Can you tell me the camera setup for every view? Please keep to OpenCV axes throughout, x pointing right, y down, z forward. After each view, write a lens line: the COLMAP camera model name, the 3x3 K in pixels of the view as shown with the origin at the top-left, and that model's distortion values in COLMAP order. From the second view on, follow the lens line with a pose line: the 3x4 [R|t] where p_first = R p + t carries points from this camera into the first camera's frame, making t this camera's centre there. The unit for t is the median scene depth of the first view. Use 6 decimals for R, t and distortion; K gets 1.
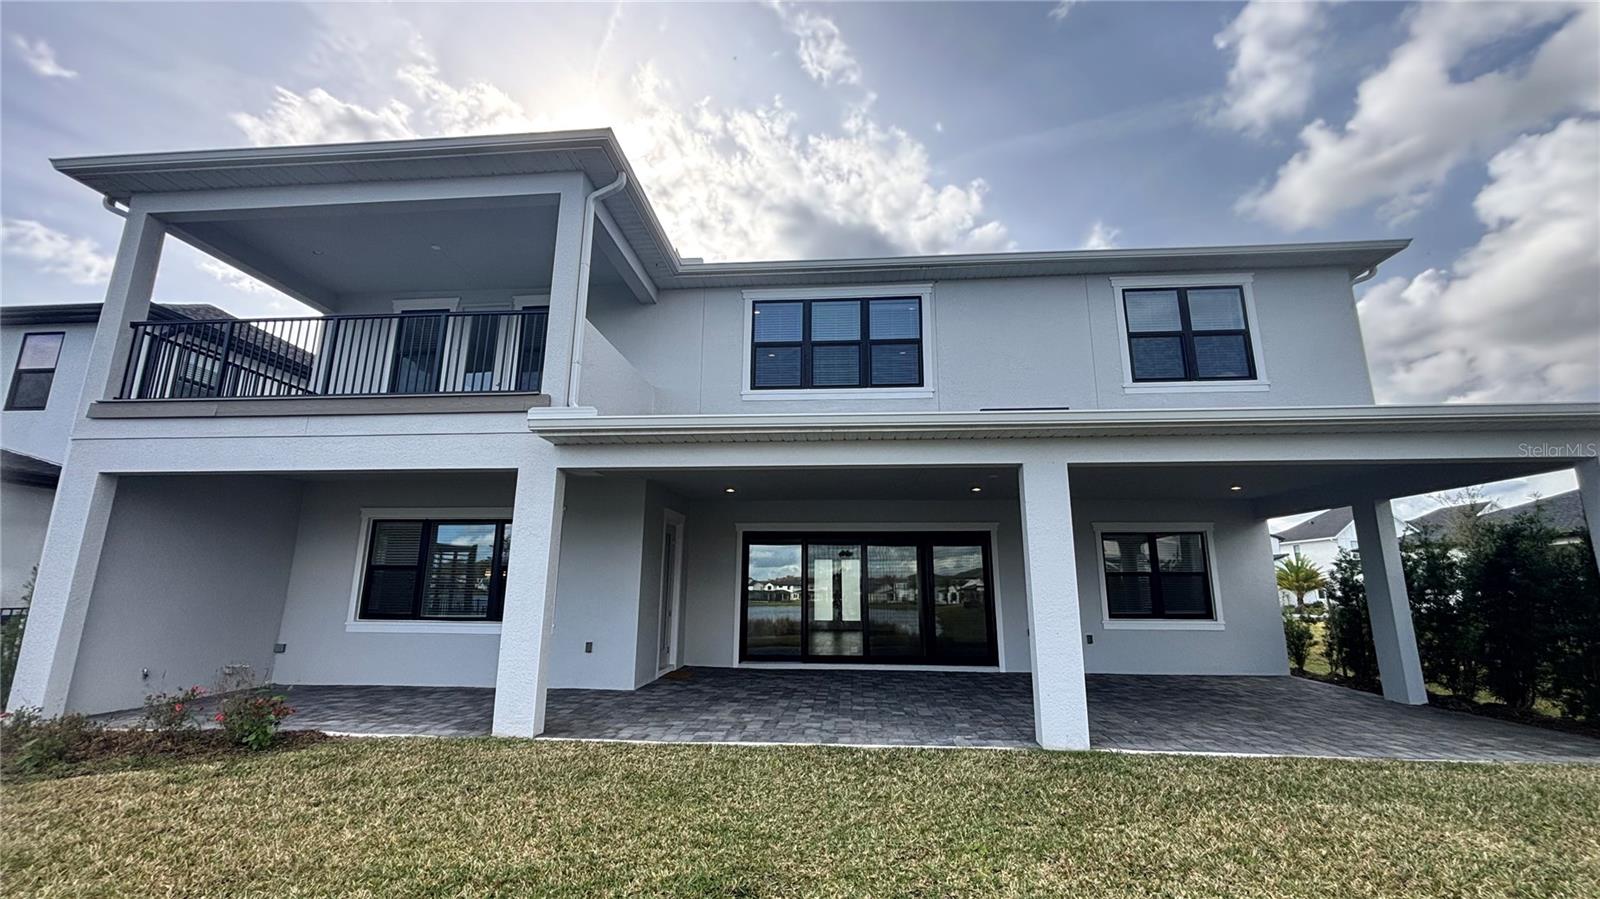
lens RADIAL K [[643.9, 0, 796.8], [0, 643.9, 444.4], [0, 0, 1]] dist [0.003767, 0.000004]
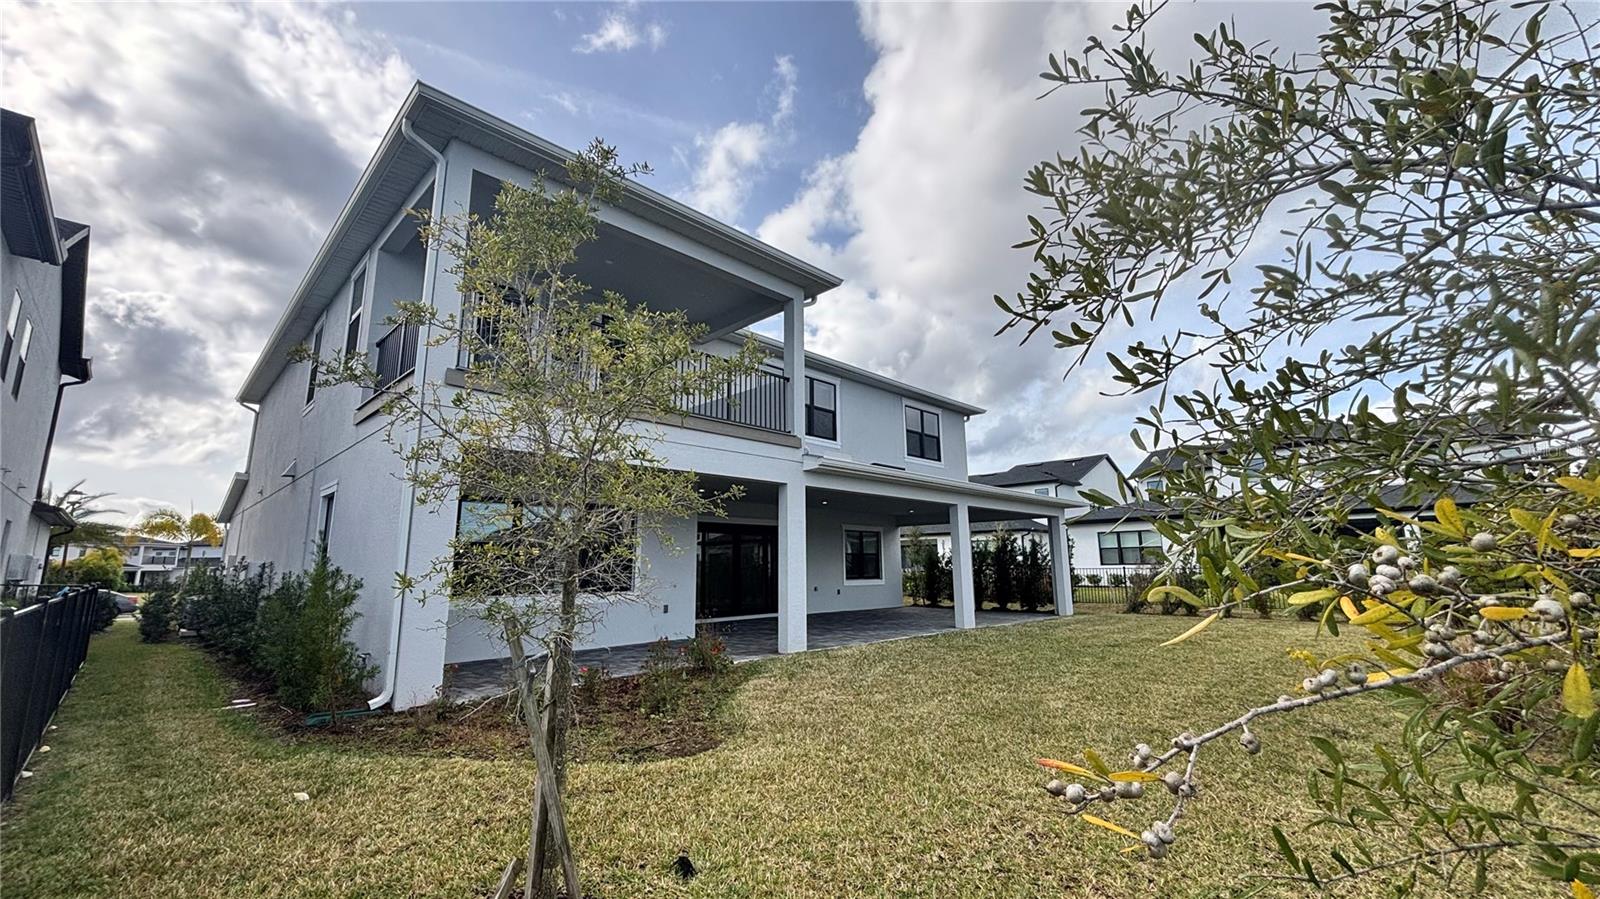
lens RADIAL K [[643.9, 0, 788.8], [0, 643.9, 454.1], [0, 0, 1]] dist [0.003767, 0.000004]
pose [[0.651380, 0.123902, 0.748567, -1.129263], [-0.155865, 0.987387, -0.027803, 0.007056], [-0.742570, -0.098565, 0.662476, -0.005394]]
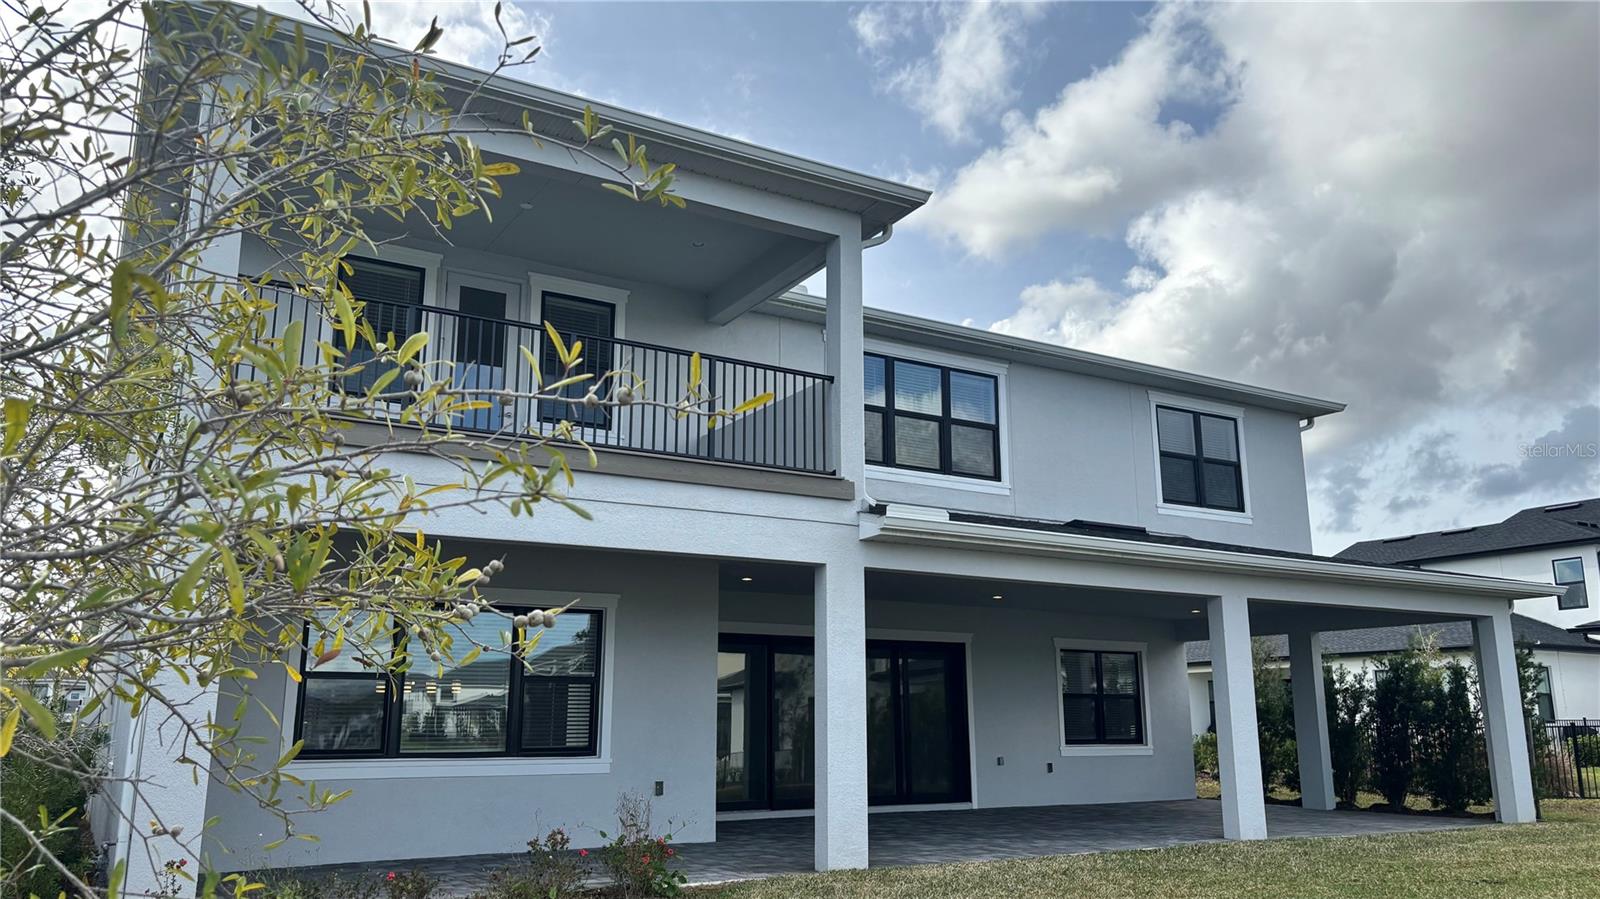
lens RADIAL K [[1216.2, 0, 802.5], [0, 1216.2, 462.0], [0, 0, 1]] dist [0.043140, -0.021291]
pose [[0.812854, 0.116852, 0.570626, -0.999363], [-0.119998, 0.992250, -0.032254, -0.030679], [-0.569973, -0.042256, 0.820576, -0.220562]]
